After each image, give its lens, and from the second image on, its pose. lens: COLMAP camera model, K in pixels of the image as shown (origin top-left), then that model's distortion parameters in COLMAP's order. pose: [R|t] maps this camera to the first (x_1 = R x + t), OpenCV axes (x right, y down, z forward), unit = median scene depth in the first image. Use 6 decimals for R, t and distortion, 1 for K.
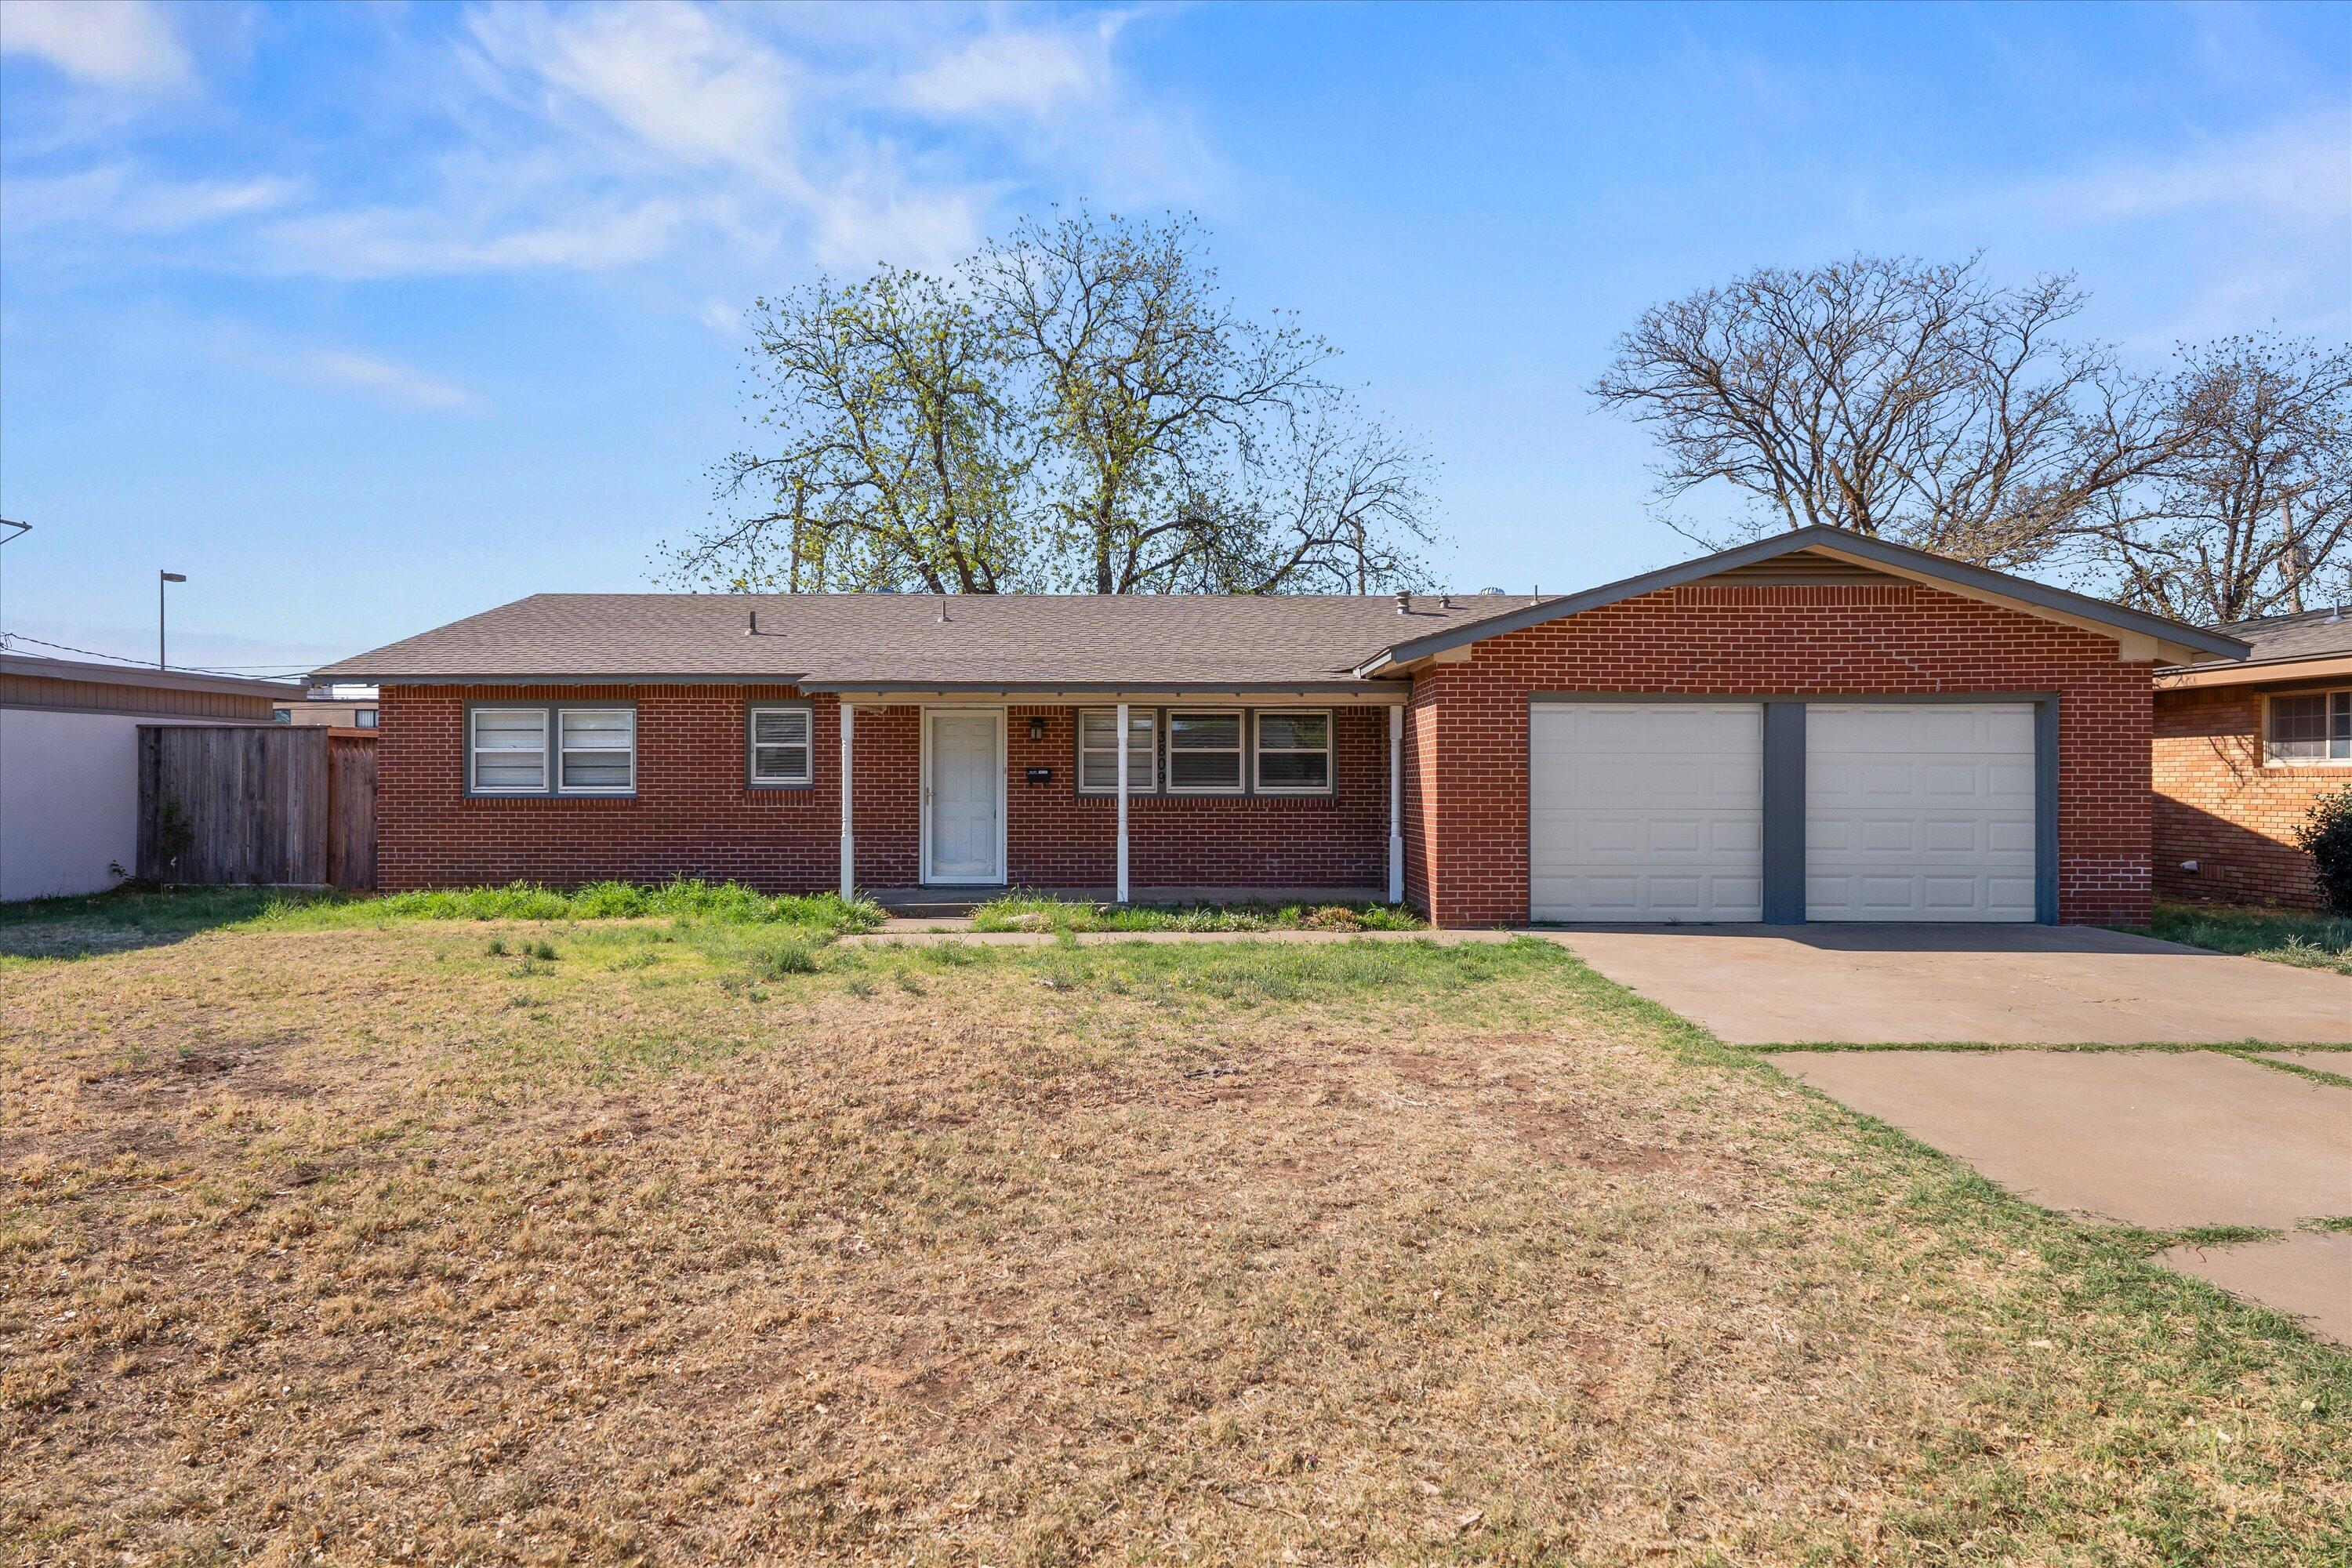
lens RADIAL K [[1400.7, 0, 1165.7], [0, 1400.7, 777.5], [0, 0, 1]] dist [0.000798, 0.000328]
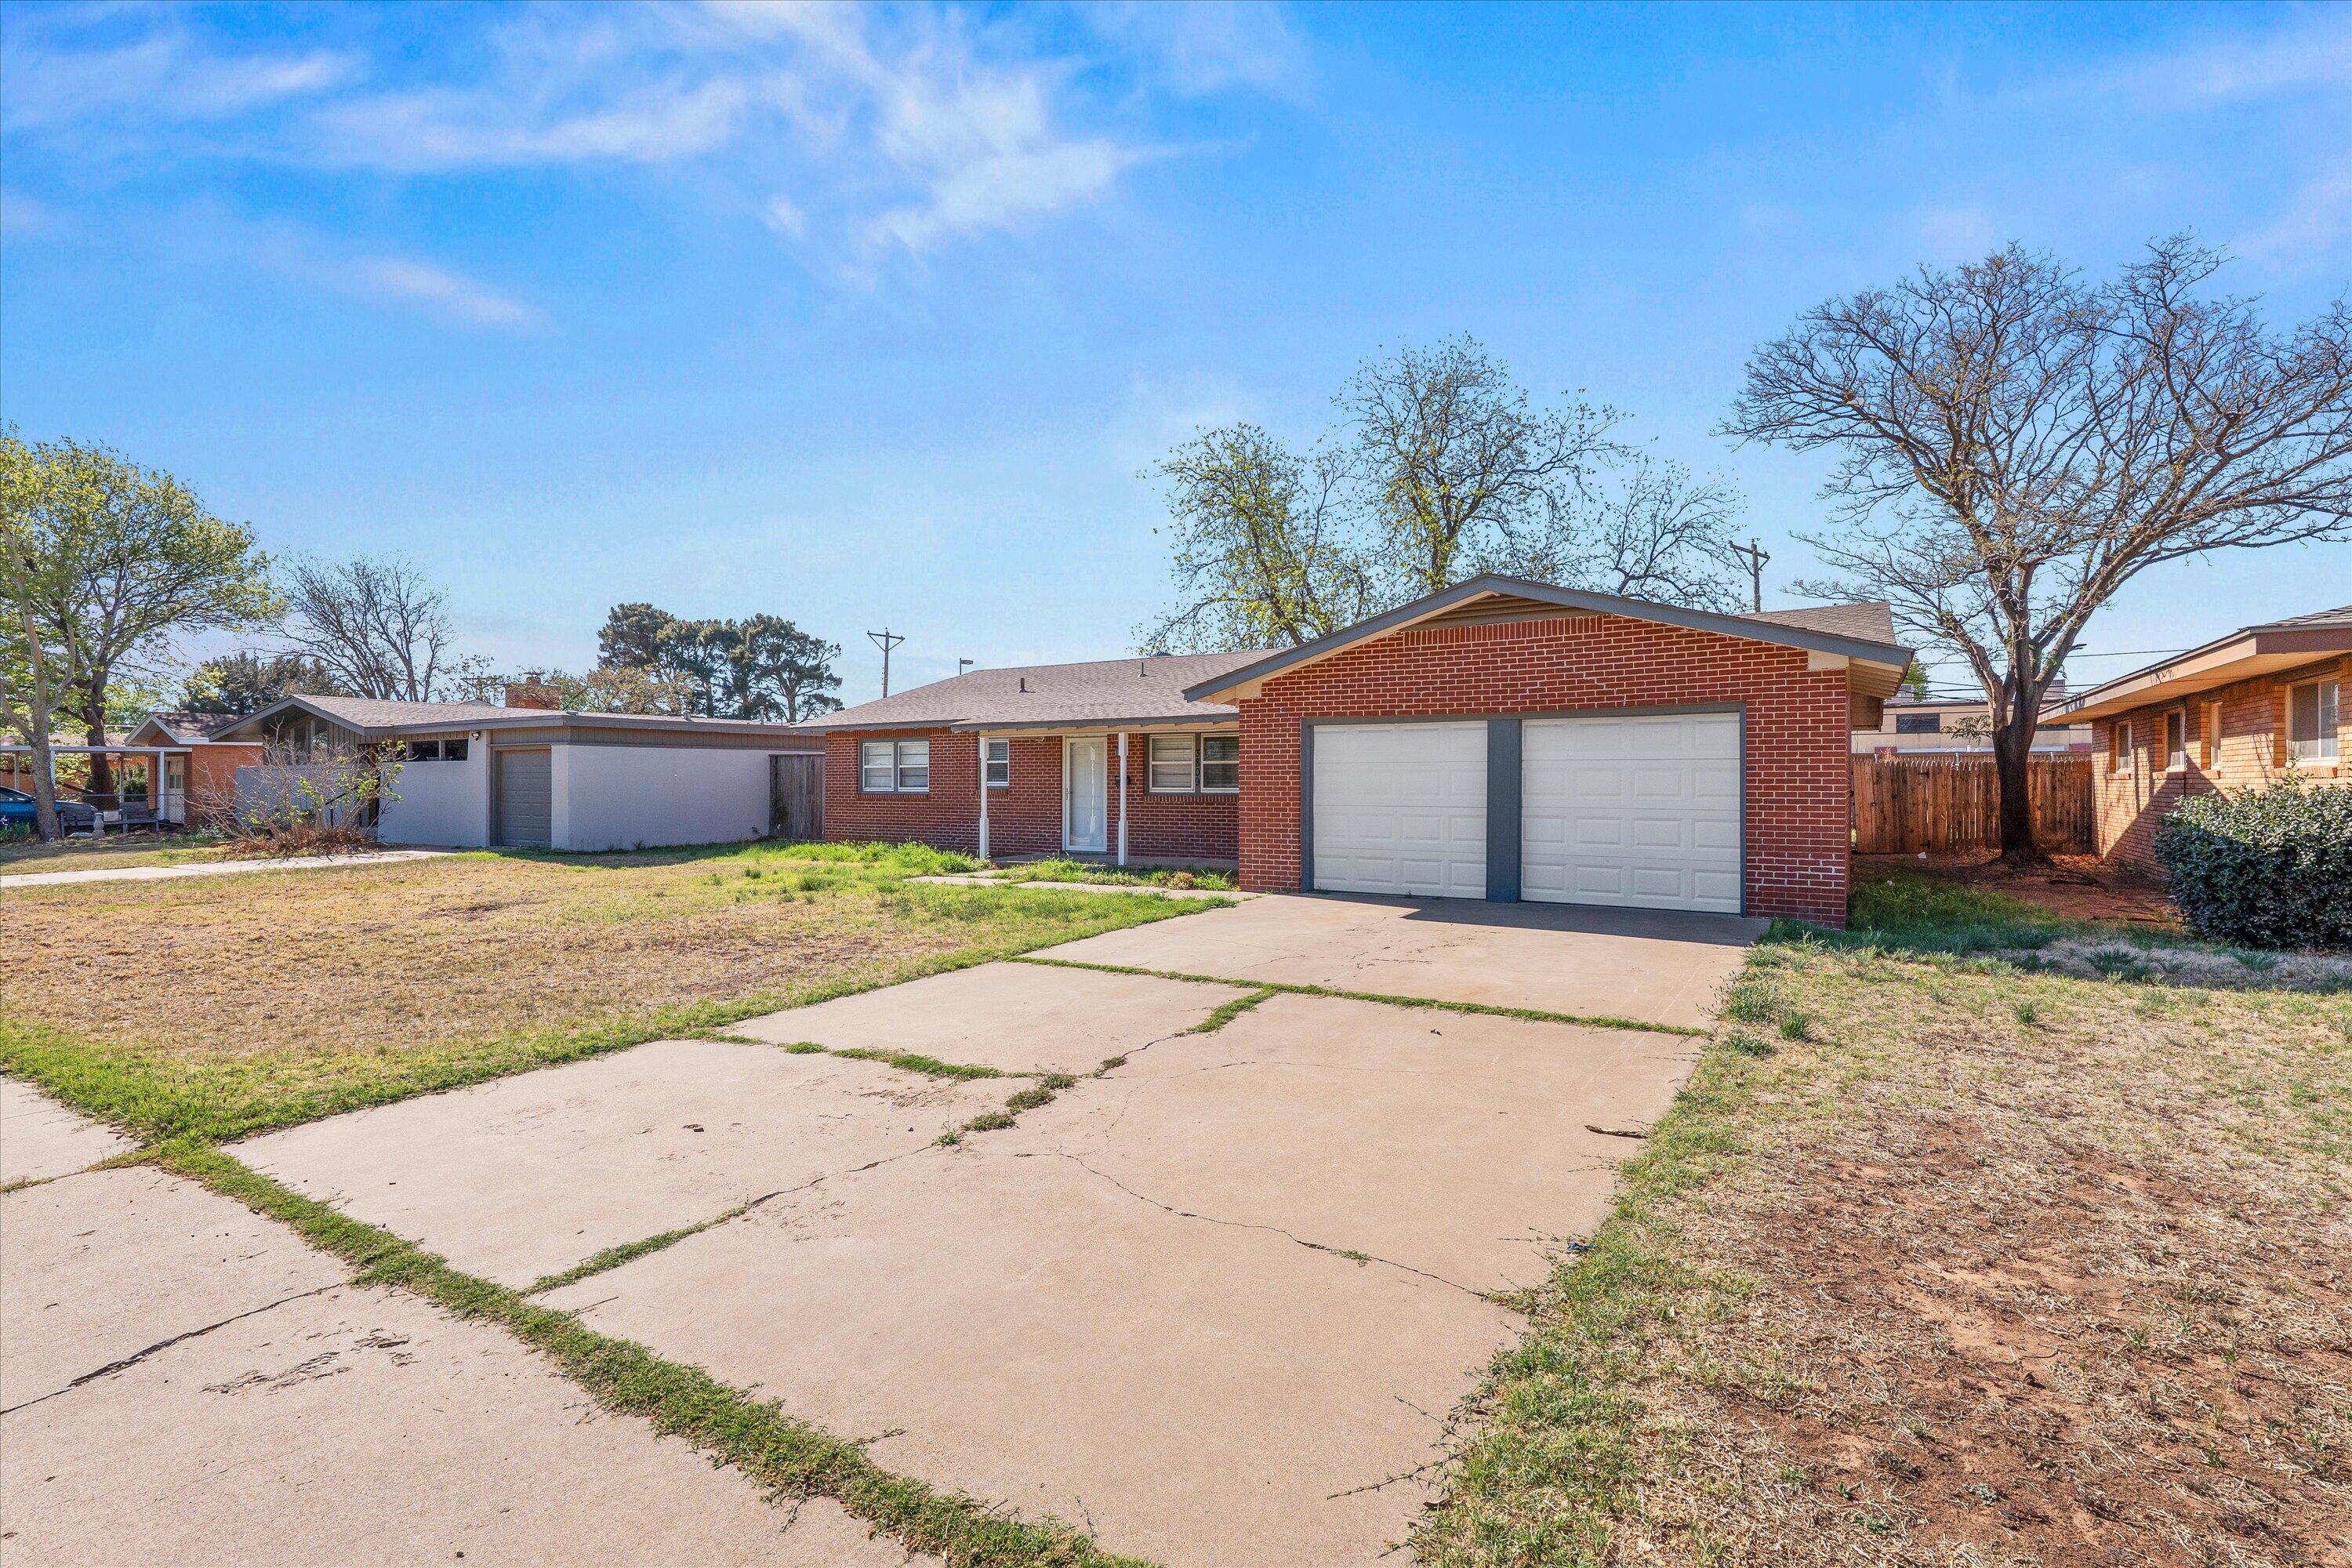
lens RADIAL K [[1107.7, 0, 1166.5], [0, 1107.7, 780.1], [0, 0, 1]] dist [0.002864, 0.000173]
pose [[0.842857, -0.001861, -0.538135, 0.580570], [0.001509, 0.999998, -0.001095, -0.000369], [0.538136, 0.000111, 0.842858, 0.027599]]
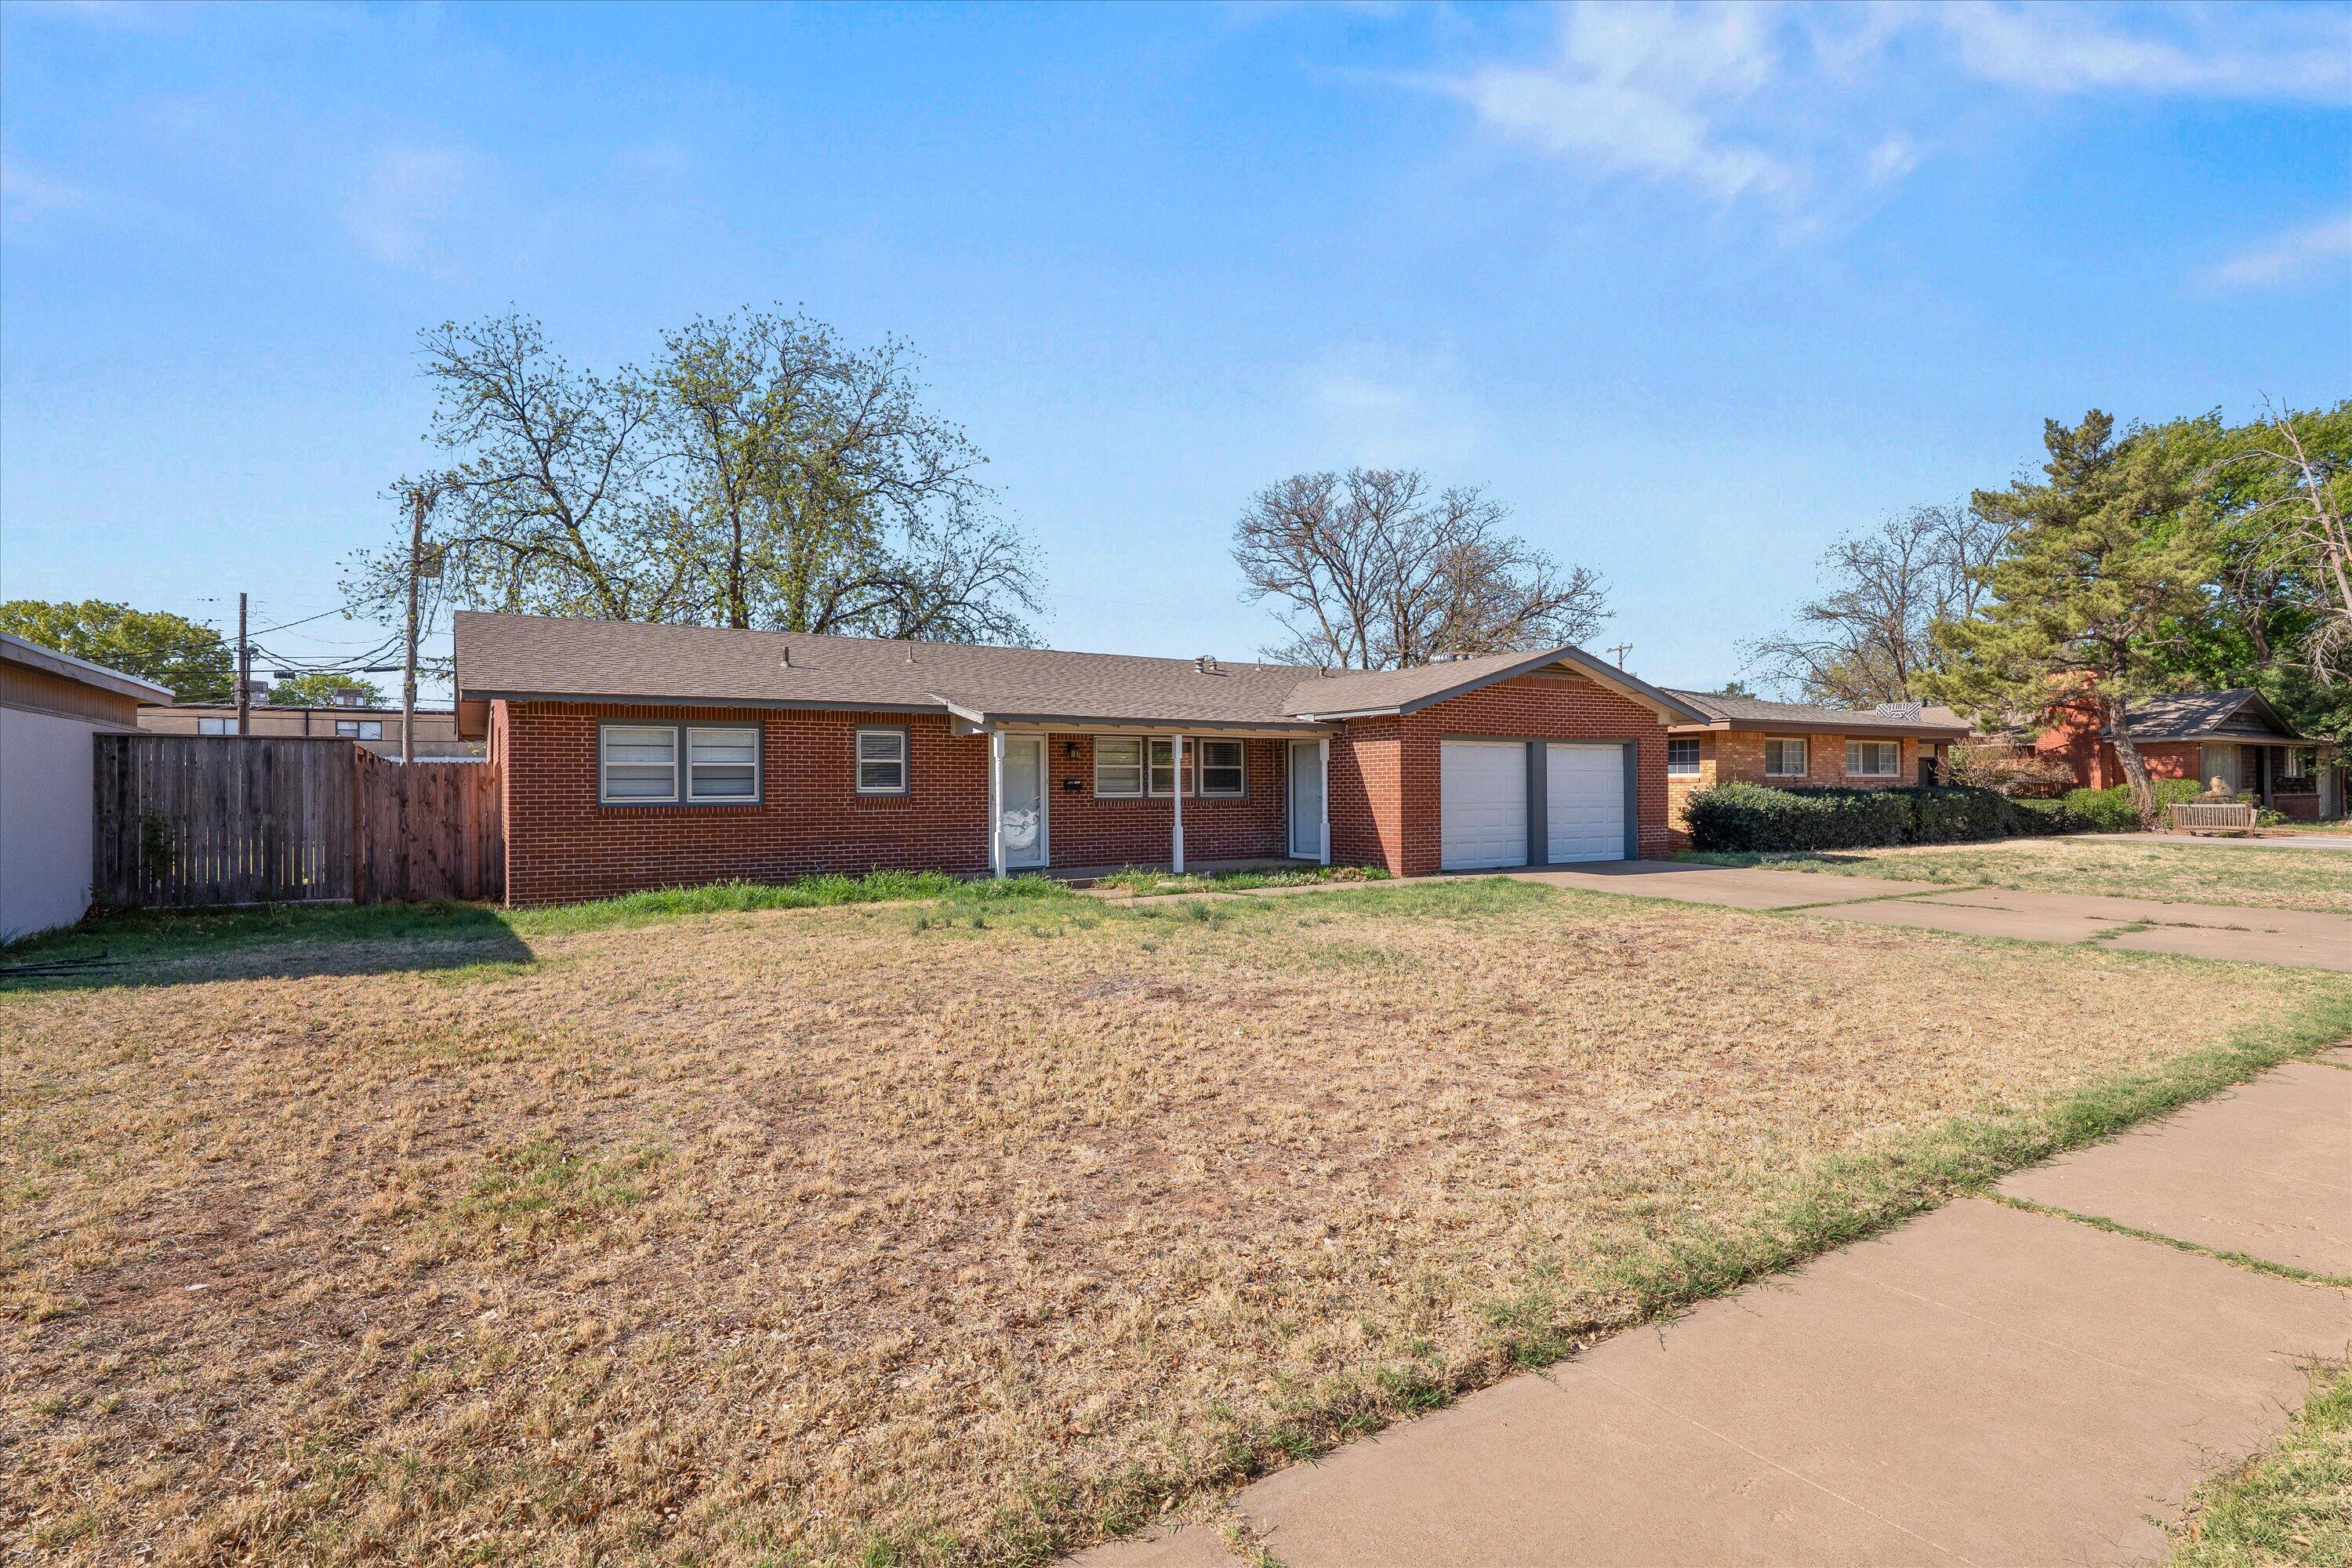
lens RADIAL K [[1160.7, 0, 1176.0], [0, 1160.7, 784.0], [0, 0, 1]] dist [-0.000767, -0.000279]
pose [[0.840874, -0.002870, 0.541224, -0.608906], [0.004520, 0.999988, -0.001719, 0.000098], [-0.541213, 0.003891, 0.840877, 0.003453]]
